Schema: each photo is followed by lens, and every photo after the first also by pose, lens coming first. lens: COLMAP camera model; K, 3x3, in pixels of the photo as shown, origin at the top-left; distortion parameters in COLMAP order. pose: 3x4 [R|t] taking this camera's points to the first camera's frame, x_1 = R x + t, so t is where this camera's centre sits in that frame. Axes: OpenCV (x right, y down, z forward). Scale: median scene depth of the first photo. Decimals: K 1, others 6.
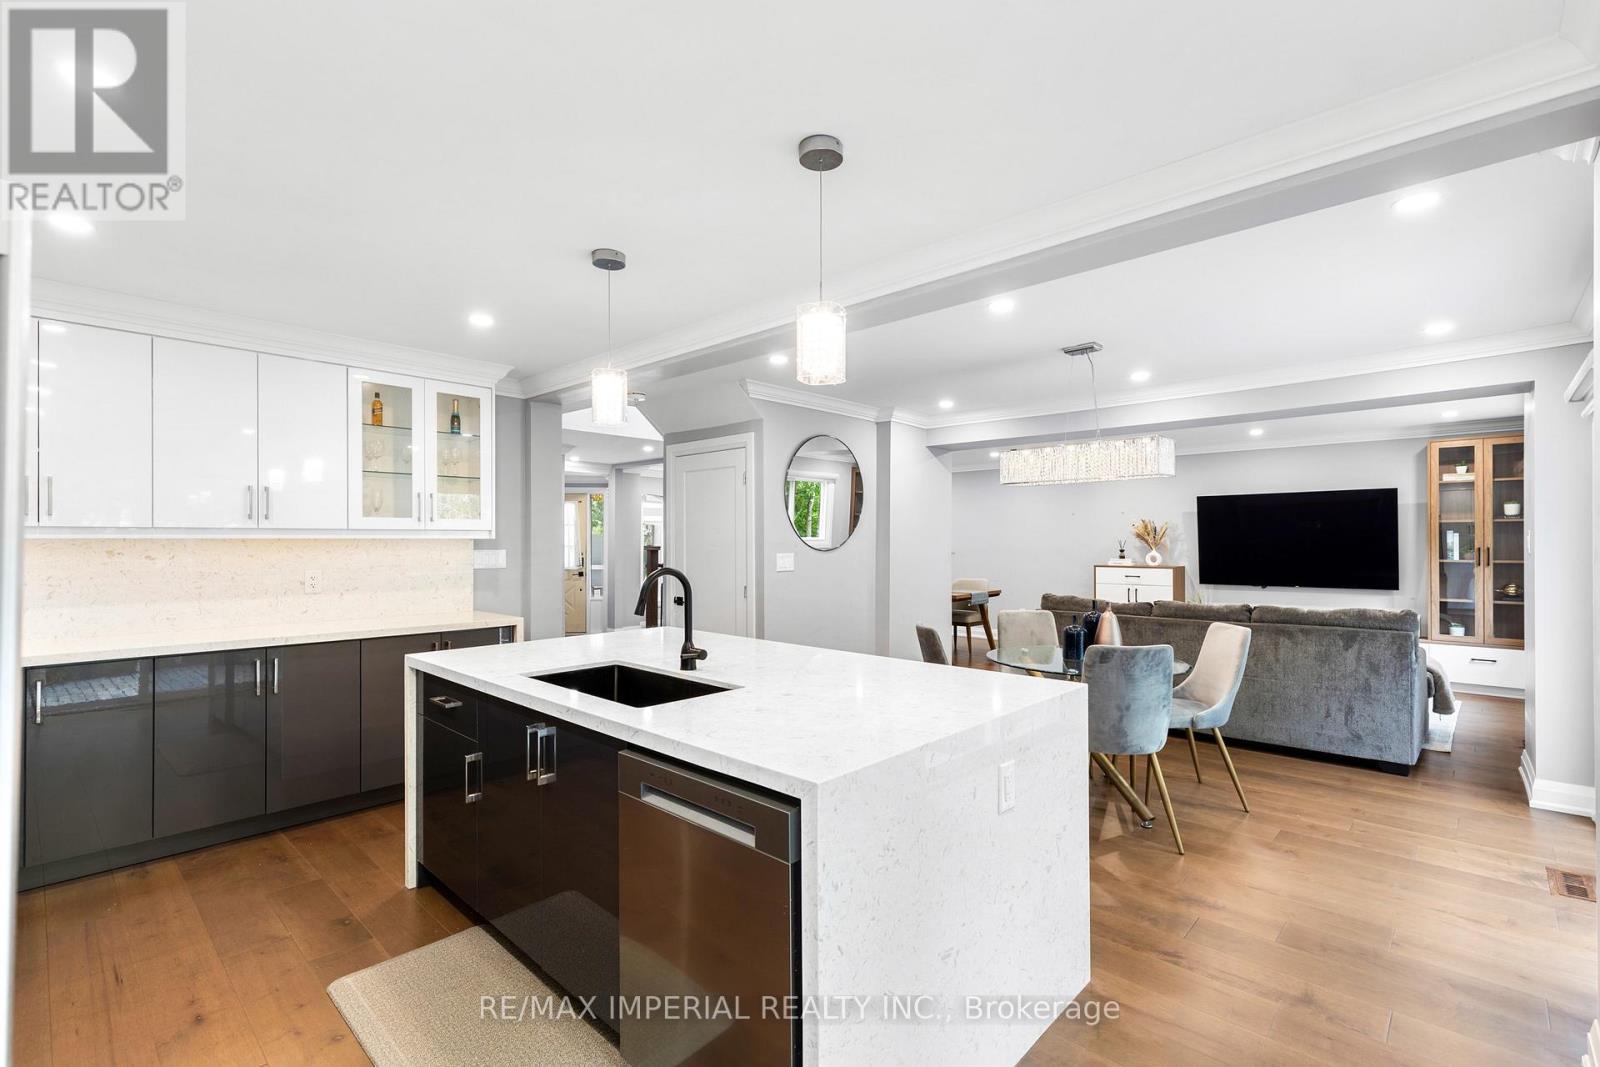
lens RADIAL K [[708.0, 0, 796.3], [0, 708.0, 541.6], [0, 0, 1]] dist [0.001028, 0.000102]
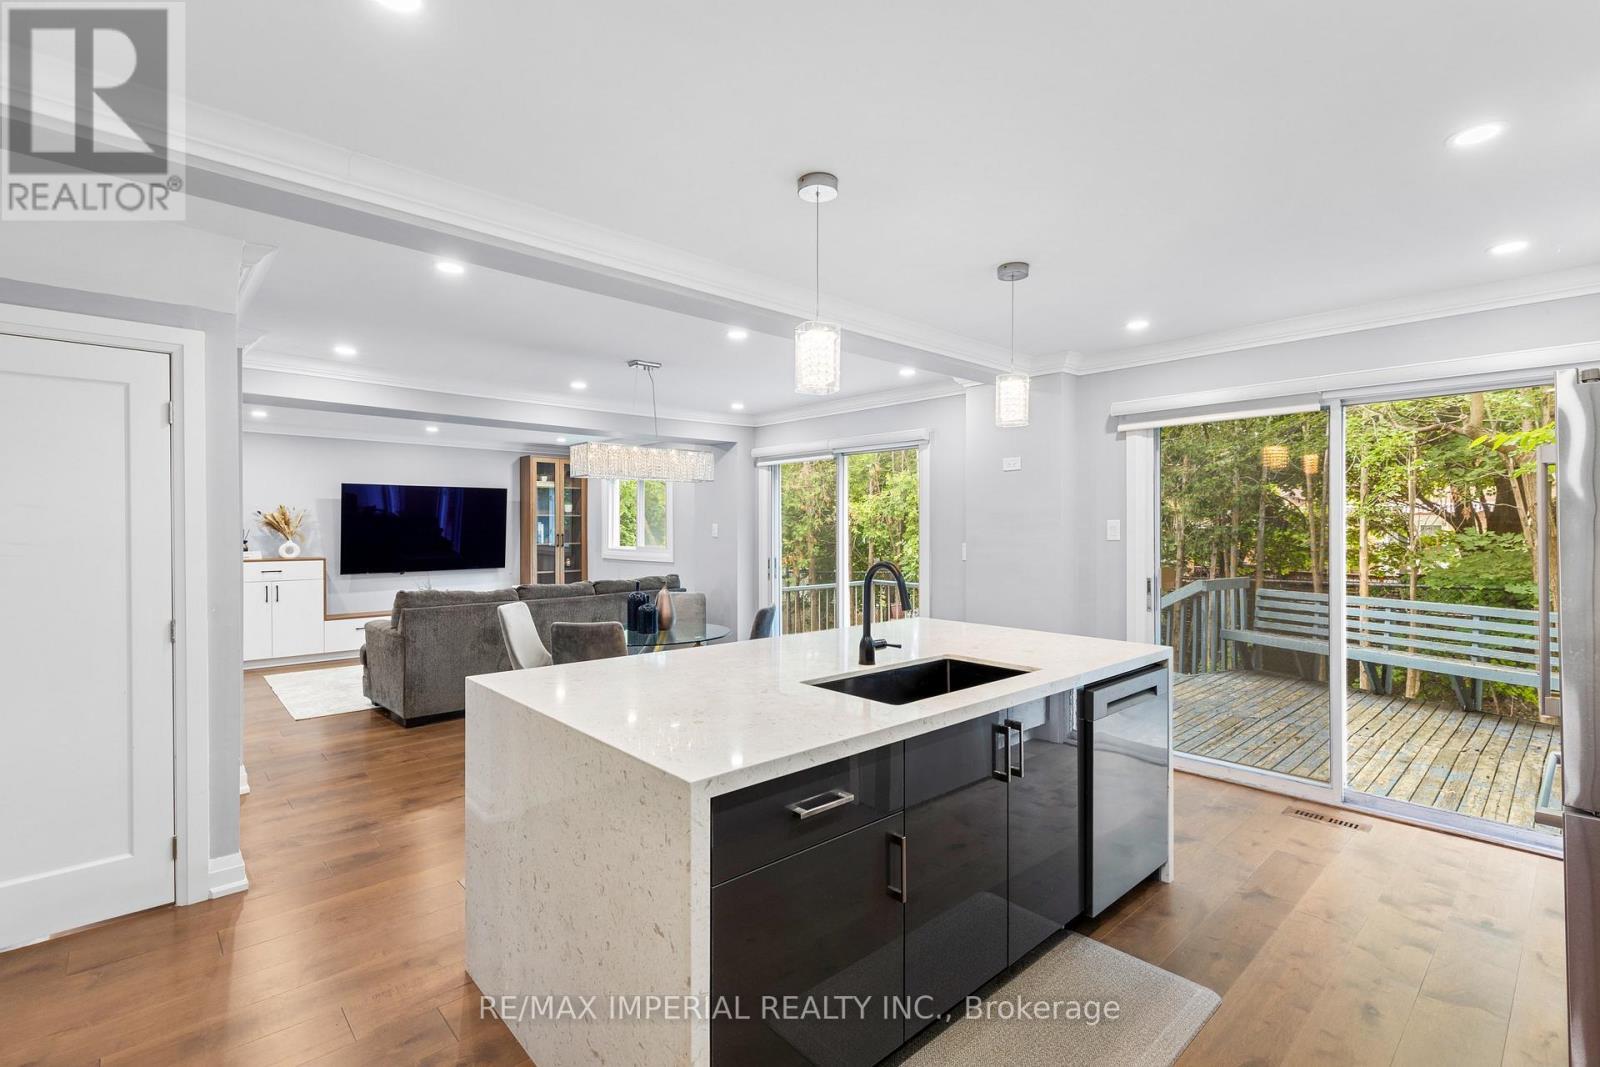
lens RADIAL K [[715.6, 0, 810.2], [0, 715.6, 526.6], [0, 0, 1]] dist [0.001905, 0.000275]
pose [[0.061577, 0.000213, 0.998102, -0.423312], [-0.000198, 1.000000, -0.000202, -0.005829], [-0.998102, -0.000185, 0.061577, 0.364356]]
